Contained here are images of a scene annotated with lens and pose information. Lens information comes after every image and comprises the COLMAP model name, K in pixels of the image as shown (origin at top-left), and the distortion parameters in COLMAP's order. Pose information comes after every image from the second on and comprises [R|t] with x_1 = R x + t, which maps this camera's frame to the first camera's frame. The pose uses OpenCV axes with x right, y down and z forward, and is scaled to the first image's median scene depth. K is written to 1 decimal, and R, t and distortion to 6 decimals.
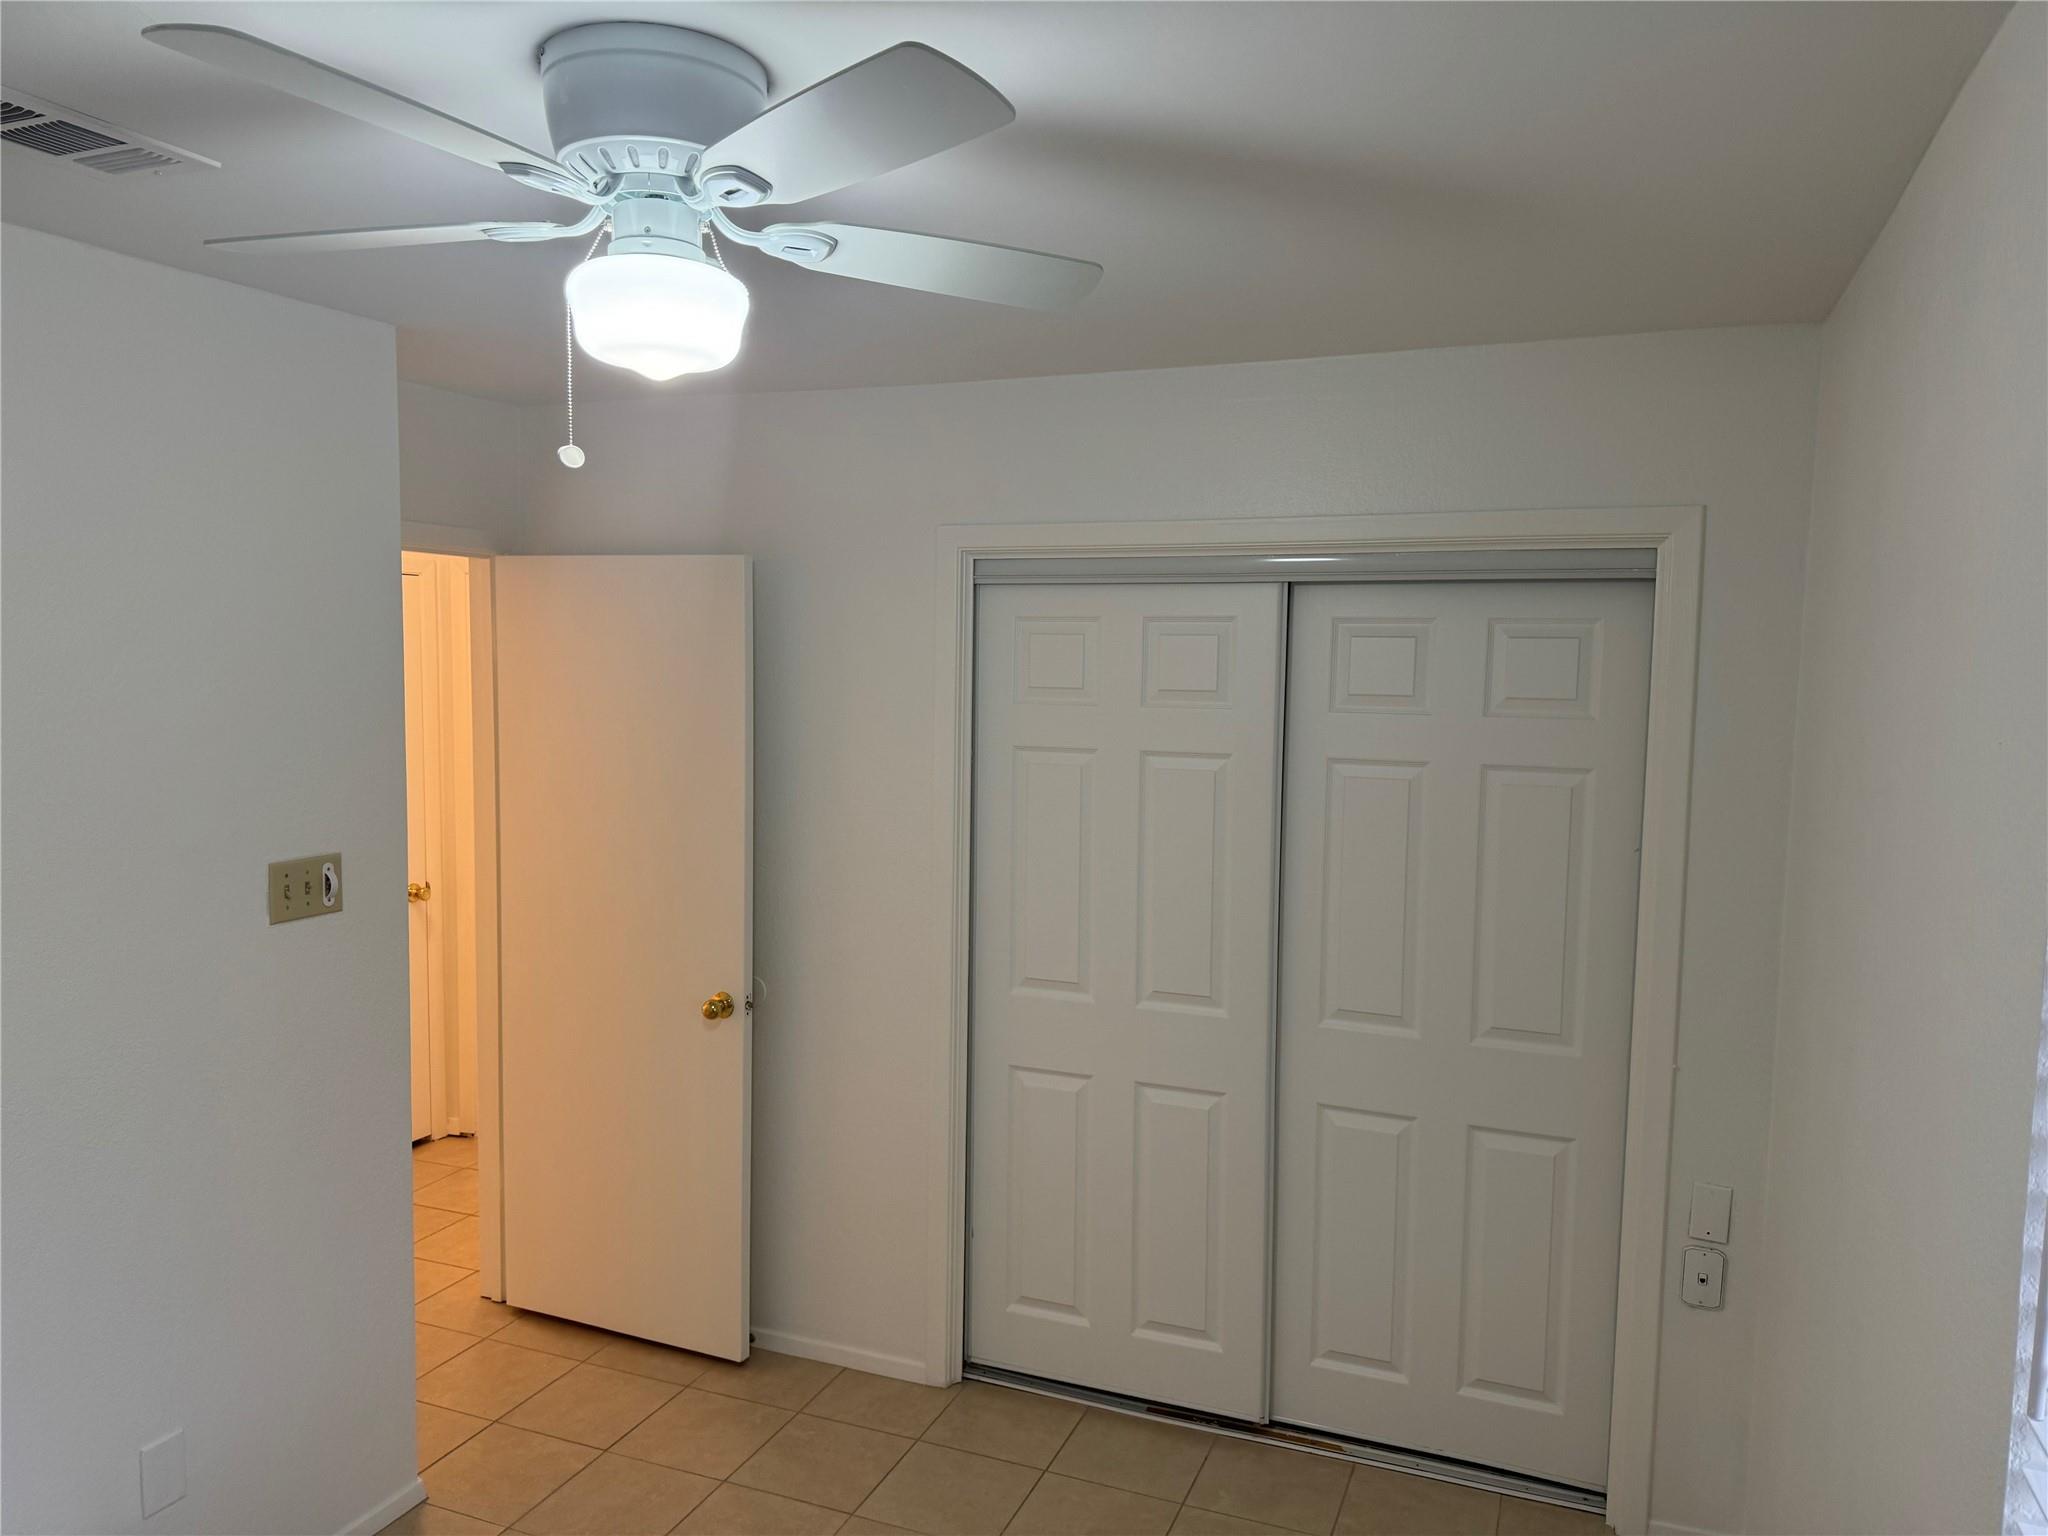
lens RADIAL K [[1398.4, 0, 1024.0], [0, 1398.4, 768.0], [0, 0, 1]] dist [0.106470, -0.241794]
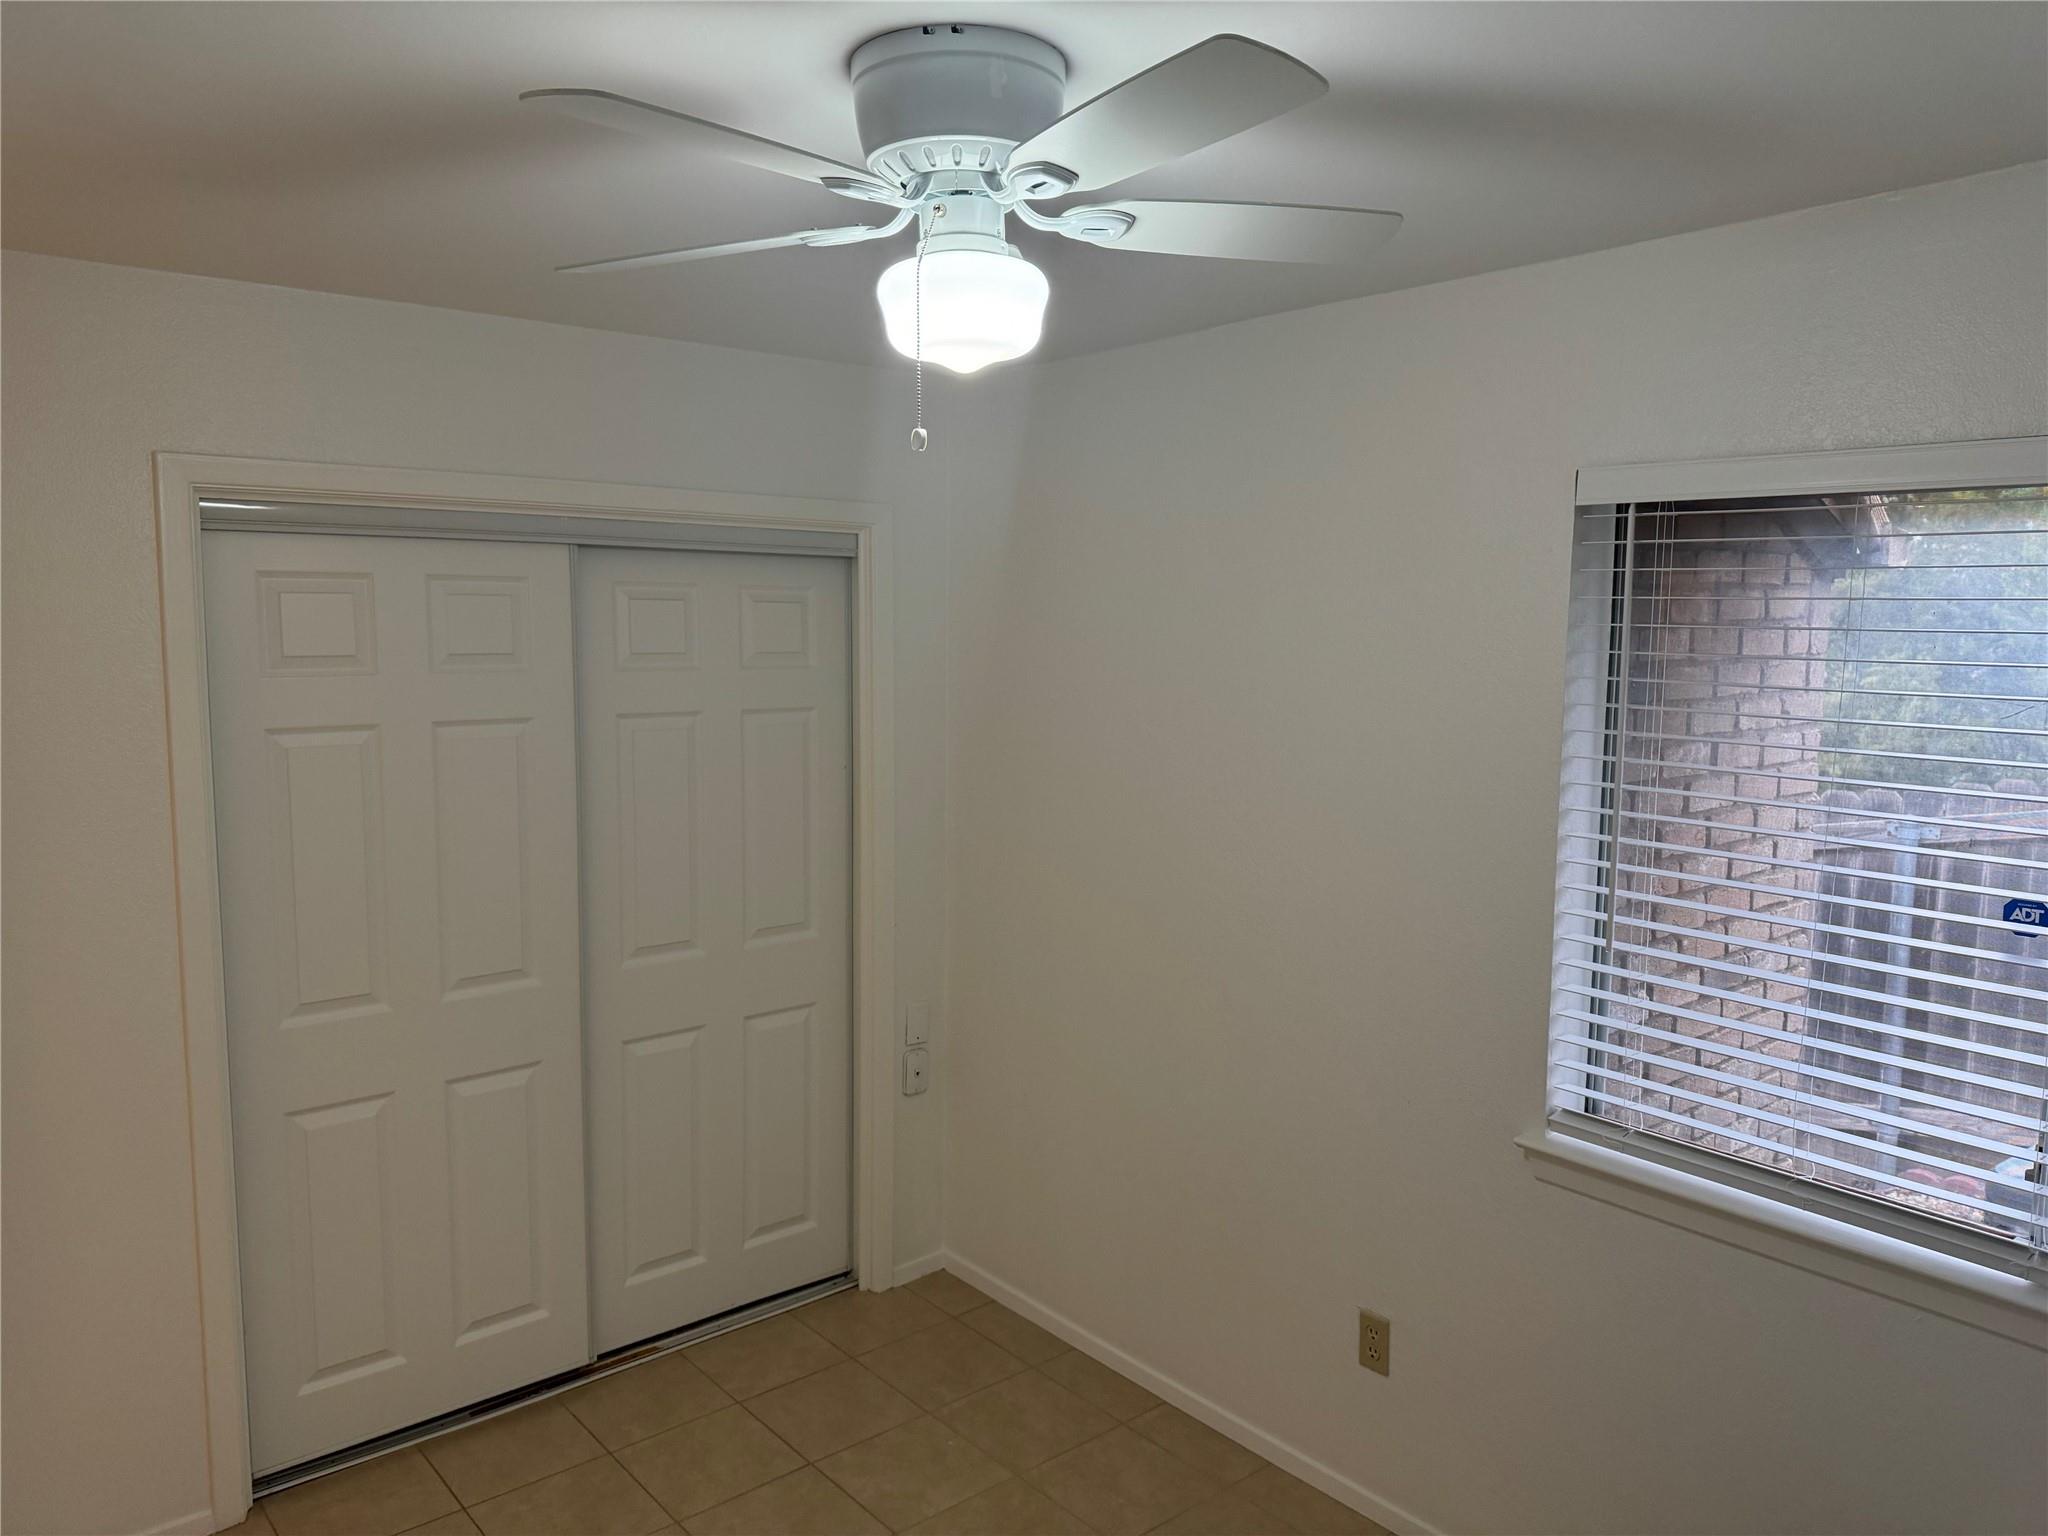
lens RADIAL K [[1418.1, 0, 1024.0], [0, 1418.1, 768.0], [0, 0, 1]] dist [0.002544, -0.066239]
pose [[0.440238, -0.098771, 0.892432, -0.628258], [0.076616, 0.994438, 0.072266, -0.021616], [-0.894607, 0.036560, 0.445357, 0.264436]]
